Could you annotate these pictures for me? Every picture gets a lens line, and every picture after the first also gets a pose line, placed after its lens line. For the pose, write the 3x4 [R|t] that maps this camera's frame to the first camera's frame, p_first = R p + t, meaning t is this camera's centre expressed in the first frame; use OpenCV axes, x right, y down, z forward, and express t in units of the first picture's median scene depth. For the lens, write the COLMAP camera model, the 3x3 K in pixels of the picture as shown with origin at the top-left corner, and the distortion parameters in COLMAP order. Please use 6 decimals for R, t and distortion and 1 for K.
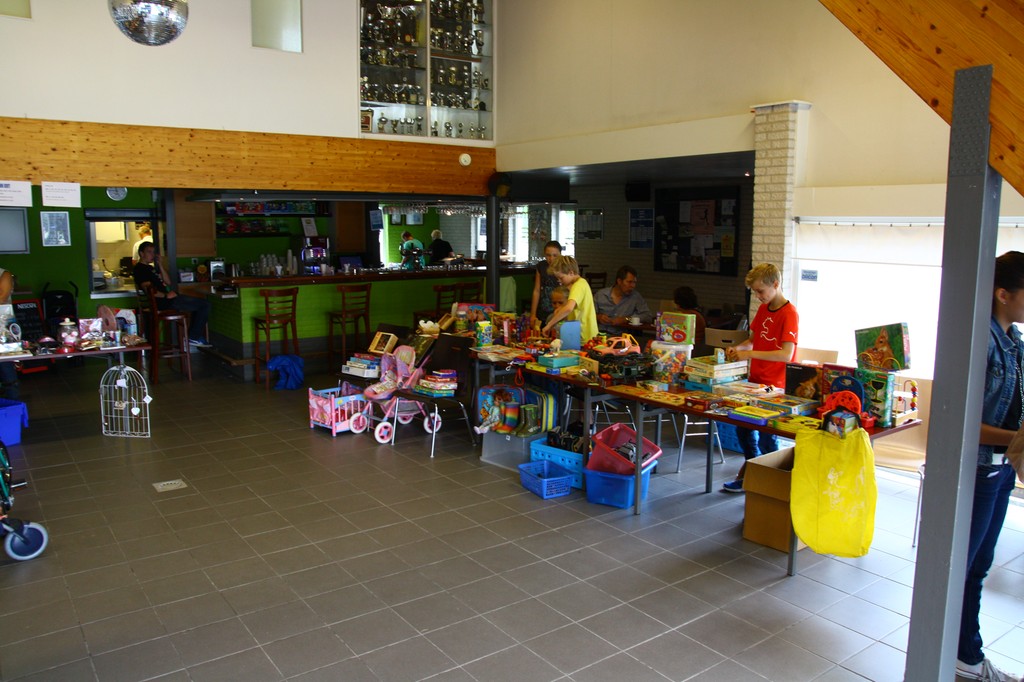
lens RADIAL K [[801.3, 0, 512.8], [0, 801.3, 341.4], [0, 0, 1]] dist [-0.056048, 0.014676]
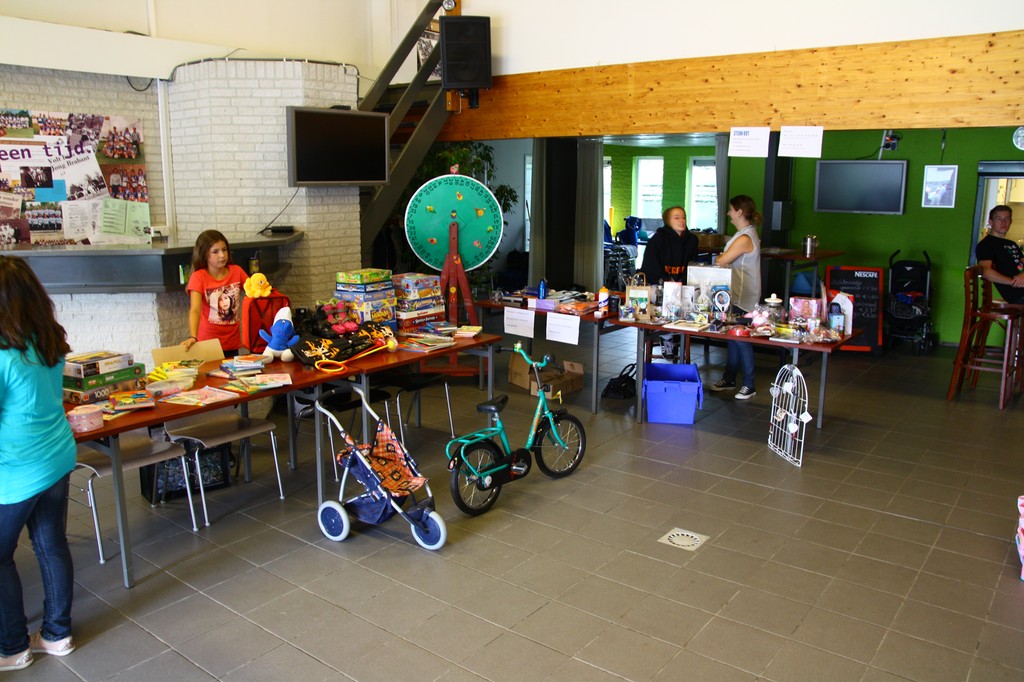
lens RADIAL K [[801.3, 0, 512.2], [0, 801.3, 336.0], [0, 0, 1]] dist [-0.056048, 0.014676]
pose [[0.277206, 0.182520, -0.943315, 0.147990], [-0.140800, 0.978909, 0.148031, -0.071450], [0.950438, 0.091783, 0.297058, 0.501851]]
